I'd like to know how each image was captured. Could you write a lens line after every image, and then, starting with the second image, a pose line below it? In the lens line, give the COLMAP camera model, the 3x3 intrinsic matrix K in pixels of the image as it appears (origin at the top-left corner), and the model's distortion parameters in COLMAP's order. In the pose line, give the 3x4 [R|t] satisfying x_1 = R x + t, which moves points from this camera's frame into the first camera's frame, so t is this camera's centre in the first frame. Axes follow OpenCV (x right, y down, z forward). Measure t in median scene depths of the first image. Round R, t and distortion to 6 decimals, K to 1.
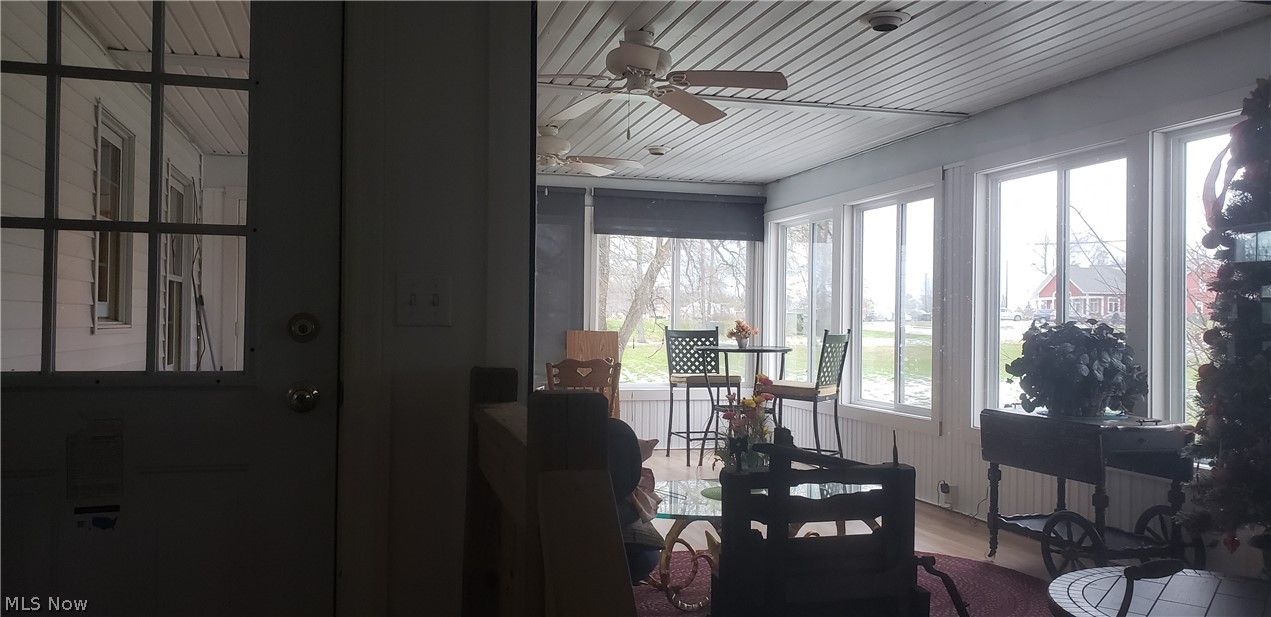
lens RADIAL K [[962.8, 0, 636.3], [0, 962.8, 308.3], [0, 0, 1]] dist [-0.006157, -0.011712]
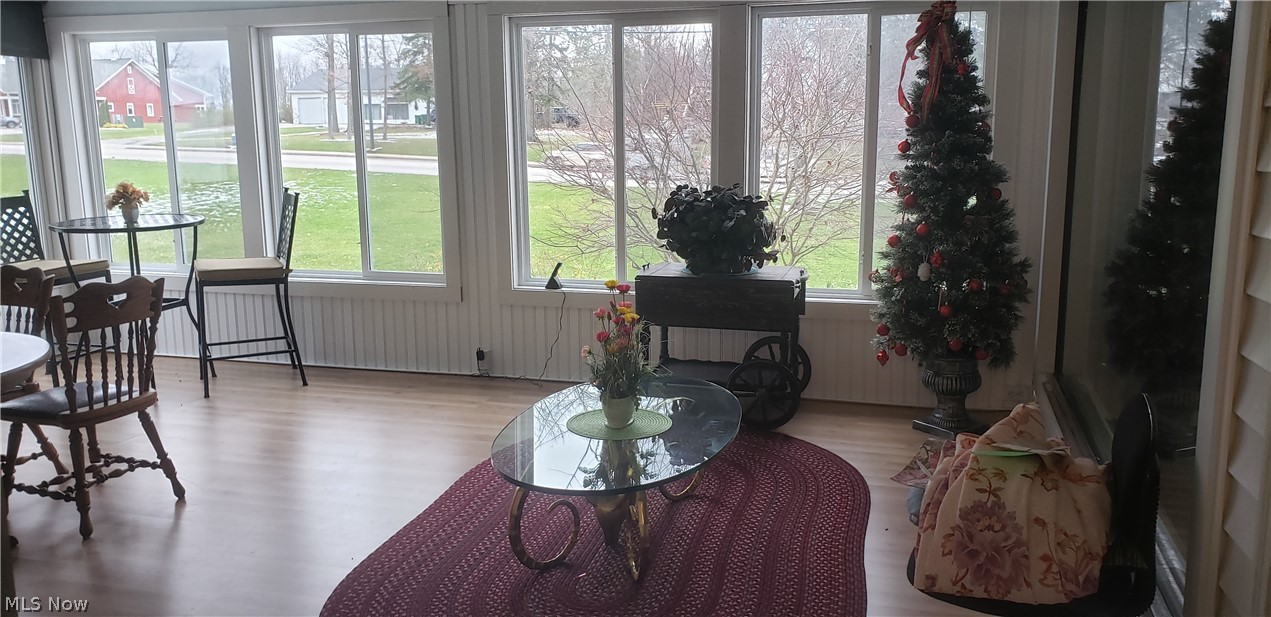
lens RADIAL K [[962.8, 0, 635.8], [0, 962.8, 307.5], [0, 0, 1]] dist [-0.006157, -0.011712]
pose [[0.488179, -0.176408, 0.854729, -0.338632], [-0.004840, 0.978796, 0.204779, -0.045800], [-0.872730, -0.104106, 0.476974, 0.341673]]
